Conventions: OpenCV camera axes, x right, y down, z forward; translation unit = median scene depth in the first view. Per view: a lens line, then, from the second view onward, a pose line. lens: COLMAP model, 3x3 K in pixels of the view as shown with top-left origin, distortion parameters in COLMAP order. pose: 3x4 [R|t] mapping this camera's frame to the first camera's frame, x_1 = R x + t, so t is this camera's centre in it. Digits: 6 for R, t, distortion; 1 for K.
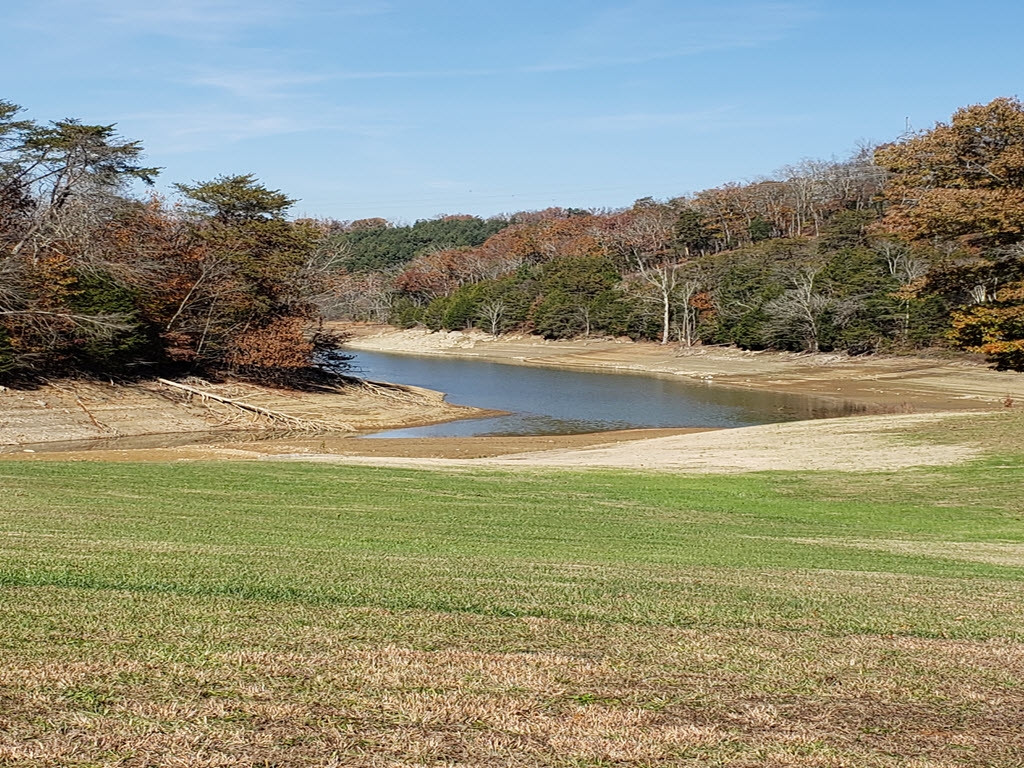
lens RADIAL K [[805.8, 0, 512.0], [0, 805.8, 384.0], [0, 0, 1]] dist [0.024044, -0.005491]
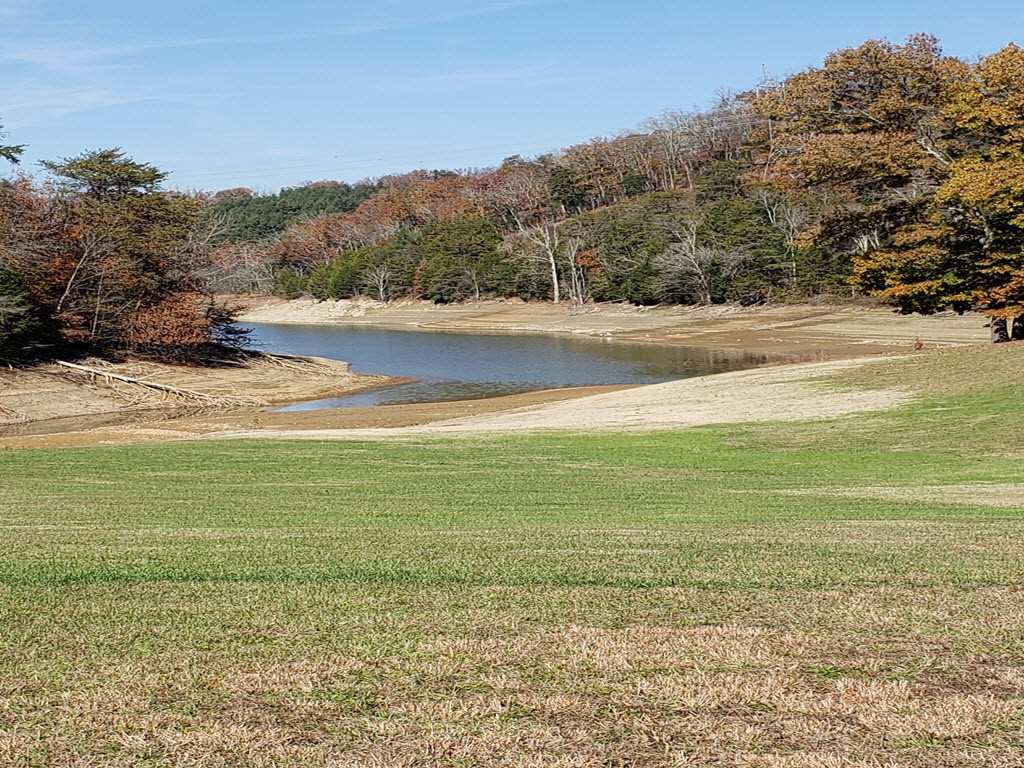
lens RADIAL K [[820.0, 0, 512.0], [0, 820.0, 384.0], [0, 0, 1]] dist [0.014747, 0.001020]
pose [[0.998681, -0.047289, 0.020008, 0.107536], [0.046382, 0.997971, 0.043608, 0.003457], [-0.022030, -0.042623, 0.998848, -0.014733]]
